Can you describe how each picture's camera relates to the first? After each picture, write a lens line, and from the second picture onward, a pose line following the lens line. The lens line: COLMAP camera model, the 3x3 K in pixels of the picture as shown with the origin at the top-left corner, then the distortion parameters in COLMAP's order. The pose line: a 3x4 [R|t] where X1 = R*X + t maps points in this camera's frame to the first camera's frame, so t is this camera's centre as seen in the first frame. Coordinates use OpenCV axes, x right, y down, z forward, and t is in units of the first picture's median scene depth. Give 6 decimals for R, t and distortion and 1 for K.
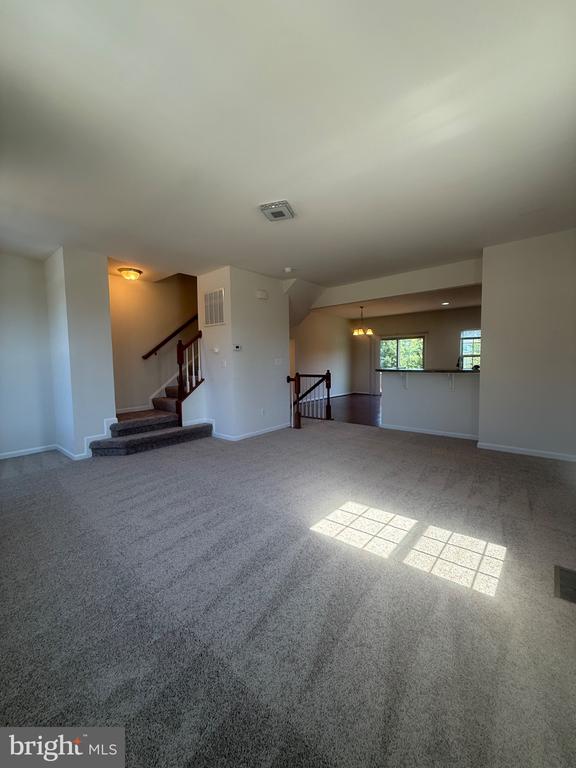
lens RADIAL K [[304.8, 0, 285.0], [0, 304.8, 383.0], [0, 0, 1]] dist [-0.006891, 0.000713]
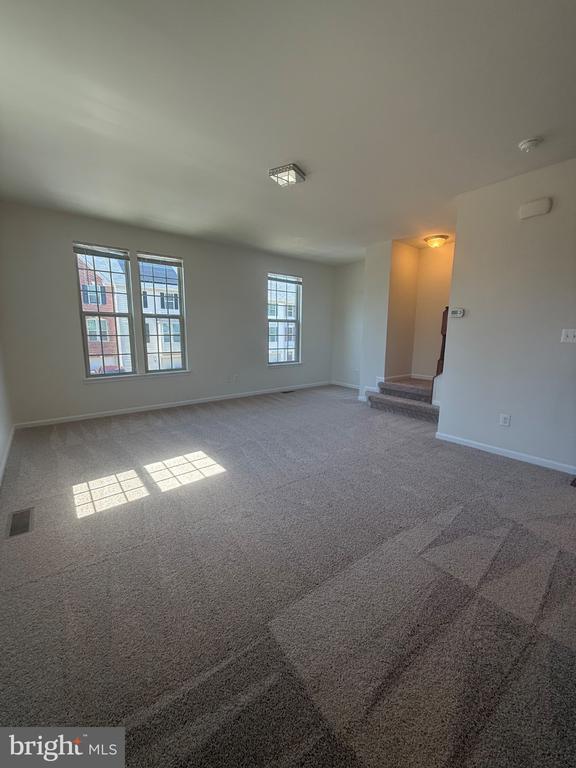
lens RADIAL K [[304.8, 0, 281.6], [0, 304.8, 378.9], [0, 0, 1]] dist [-0.006891, 0.000713]
pose [[-0.191230, 0.165782, -0.967444, 1.160616], [-0.073727, 0.980423, 0.182579, -0.120151], [0.978772, 0.106242, -0.175264, 1.383378]]
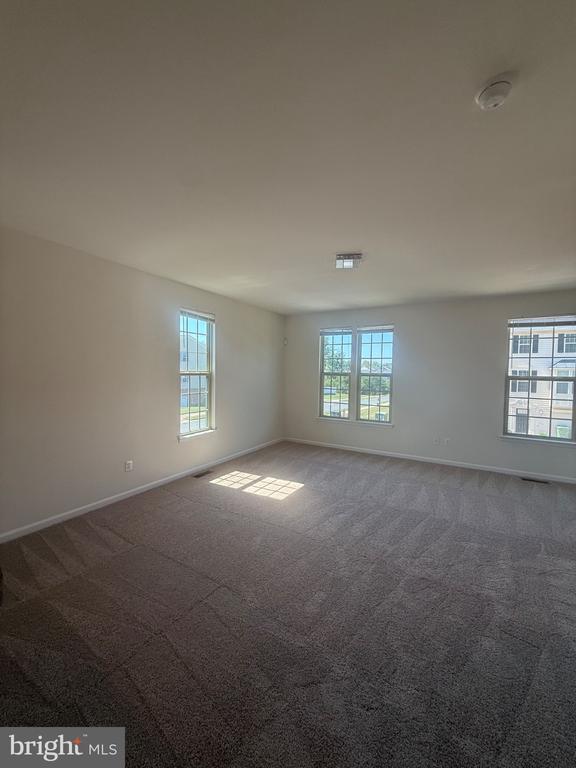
lens RADIAL K [[304.8, 0, 294.7], [0, 304.8, 379.6], [0, 0, 1]] dist [-0.006891, 0.000713]
pose [[-0.980364, 0.004725, -0.197139, 0.431704], [-0.015938, 0.994544, 0.103093, -0.289388], [0.196551, 0.104210, -0.974940, 2.355960]]
